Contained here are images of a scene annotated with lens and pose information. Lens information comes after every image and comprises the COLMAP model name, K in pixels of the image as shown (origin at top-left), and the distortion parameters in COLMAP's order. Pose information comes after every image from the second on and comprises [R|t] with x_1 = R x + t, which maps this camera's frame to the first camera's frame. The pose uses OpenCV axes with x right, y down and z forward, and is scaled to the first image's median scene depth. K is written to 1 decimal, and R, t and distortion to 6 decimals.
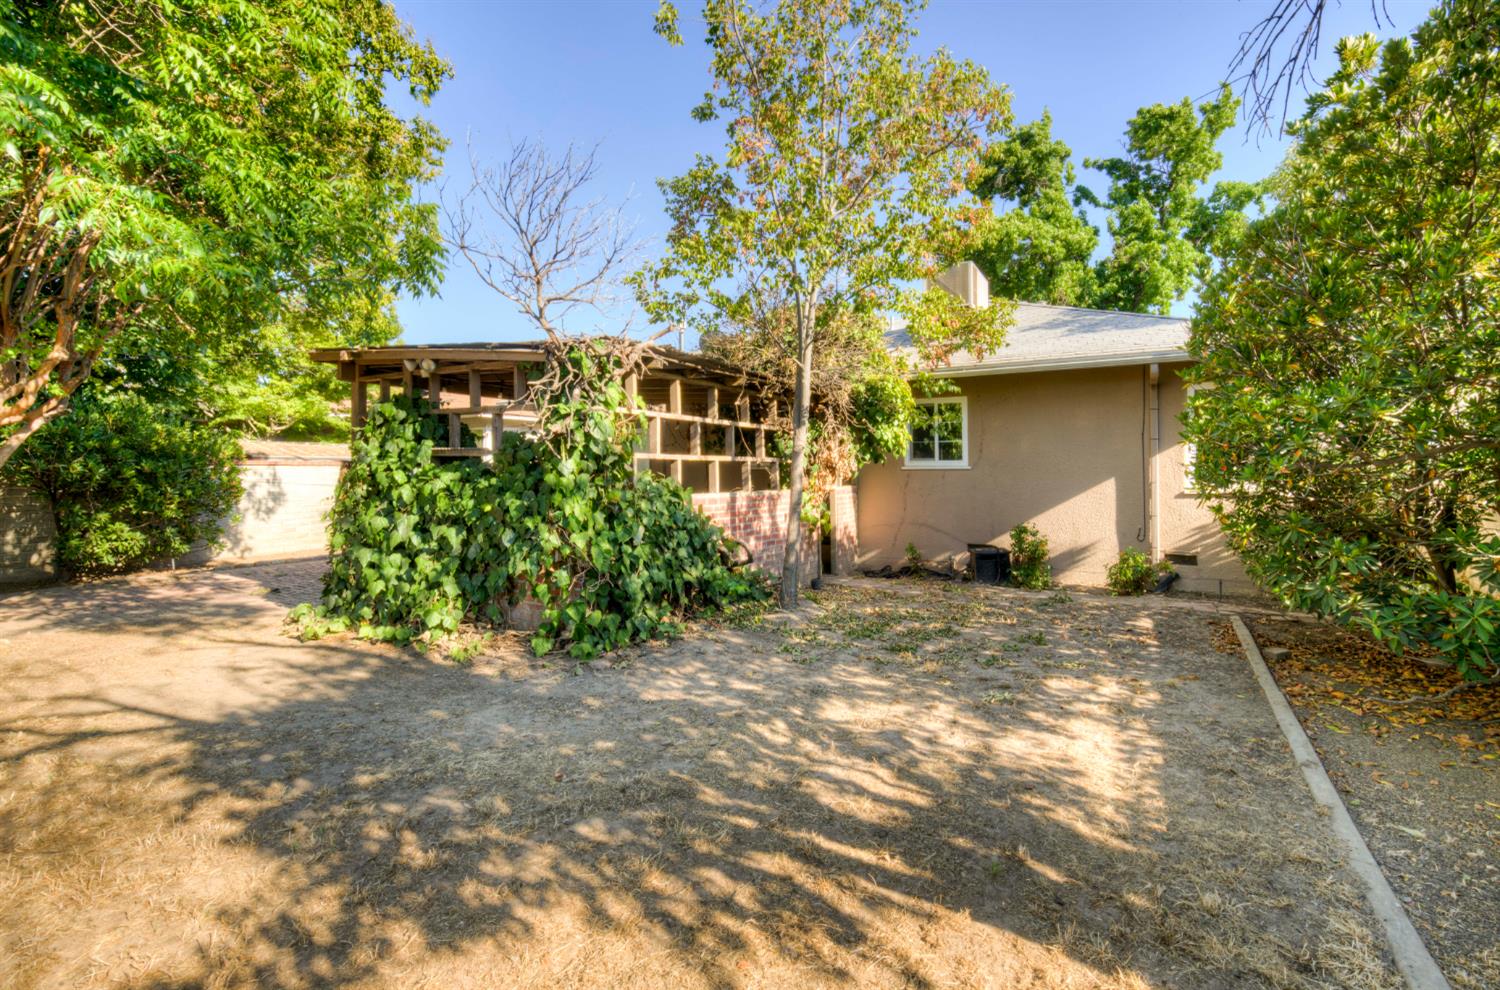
lens RADIAL K [[679.7, 0, 750.4], [0, 679.7, 495.0], [0, 0, 1]] dist [0.000679, 0.000528]
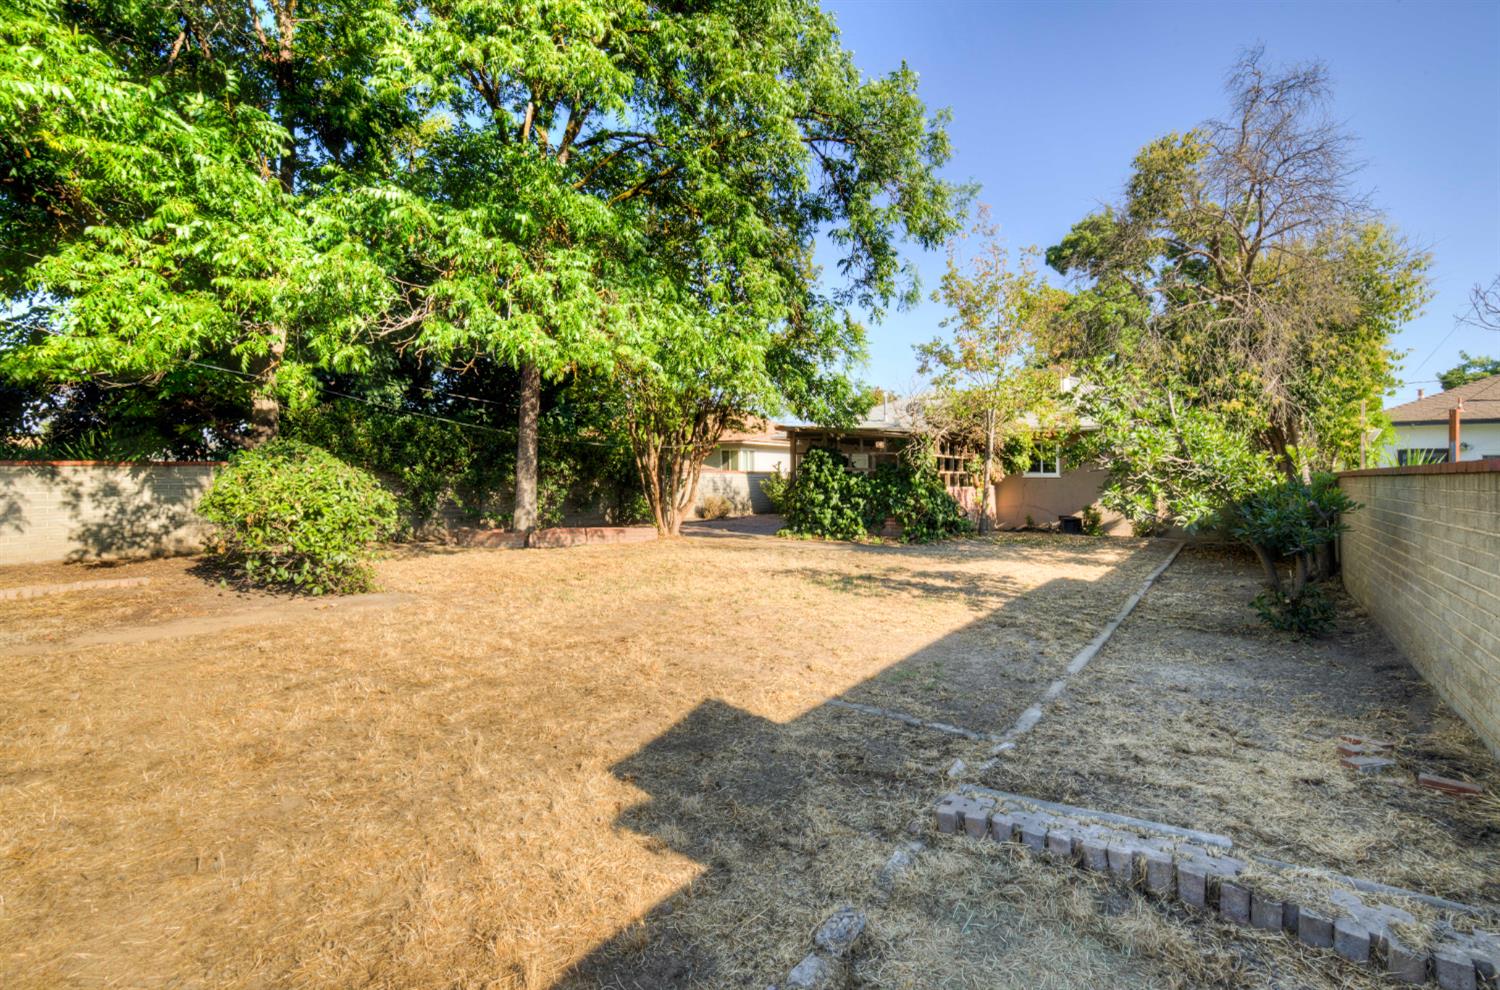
lens RADIAL K [[679.7, 0, 741.3], [0, 679.7, 483.4], [0, 0, 1]] dist [0.000679, 0.000528]
pose [[0.994544, 0.006479, -0.104118, -0.448746], [-0.009506, 0.999546, -0.028596, 0.049530], [0.103885, 0.029430, 0.994154, -1.207771]]
